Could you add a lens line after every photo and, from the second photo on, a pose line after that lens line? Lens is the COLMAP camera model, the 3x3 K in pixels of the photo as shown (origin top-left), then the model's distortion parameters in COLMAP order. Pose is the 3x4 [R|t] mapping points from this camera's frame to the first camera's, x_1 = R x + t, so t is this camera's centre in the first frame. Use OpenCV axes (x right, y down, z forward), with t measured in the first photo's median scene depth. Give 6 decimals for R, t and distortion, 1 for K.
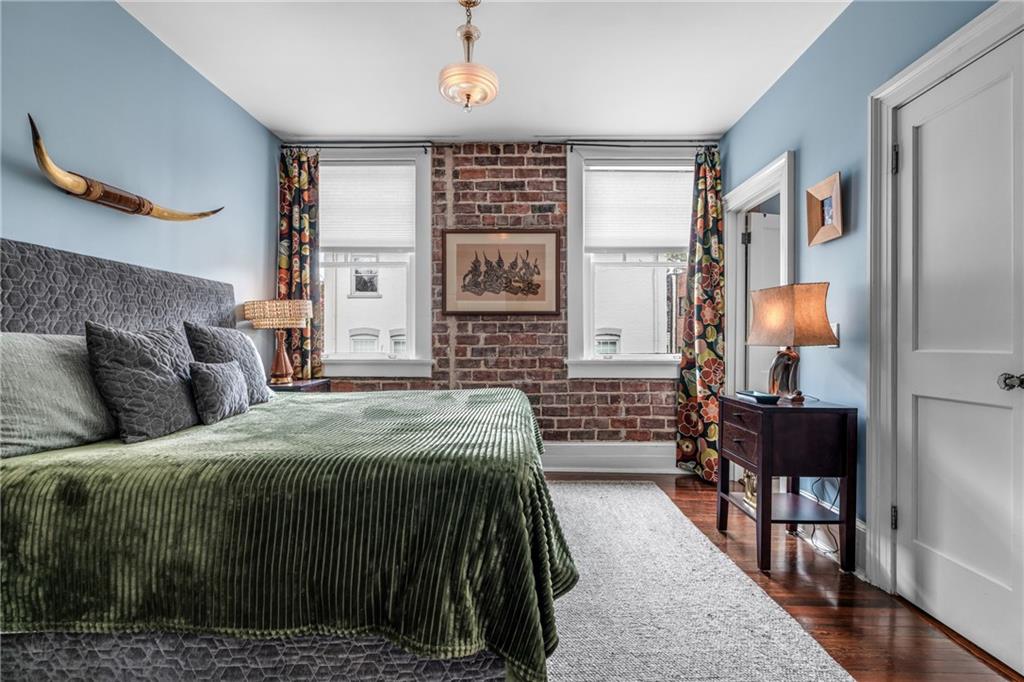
lens RADIAL K [[471.1, 0, 520.1], [0, 471.1, 345.8], [0, 0, 1]] dist [-0.000010, -0.000458]
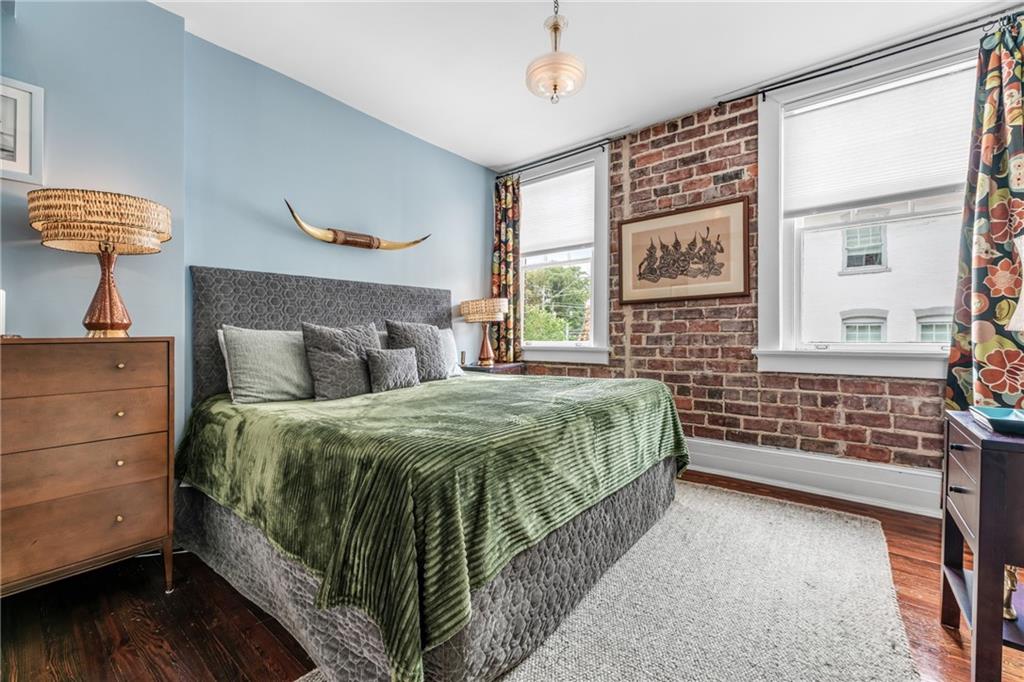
lens RADIAL K [[416.6, 0, 518.4], [0, 416.6, 335.6], [0, 0, 1]] dist [0.000583, -0.001997]
pose [[0.787327, -0.006425, -0.616502, 0.227333], [0.010477, 0.999941, 0.002960, -0.001777], [0.616447, -0.008790, 0.787348, 0.151032]]
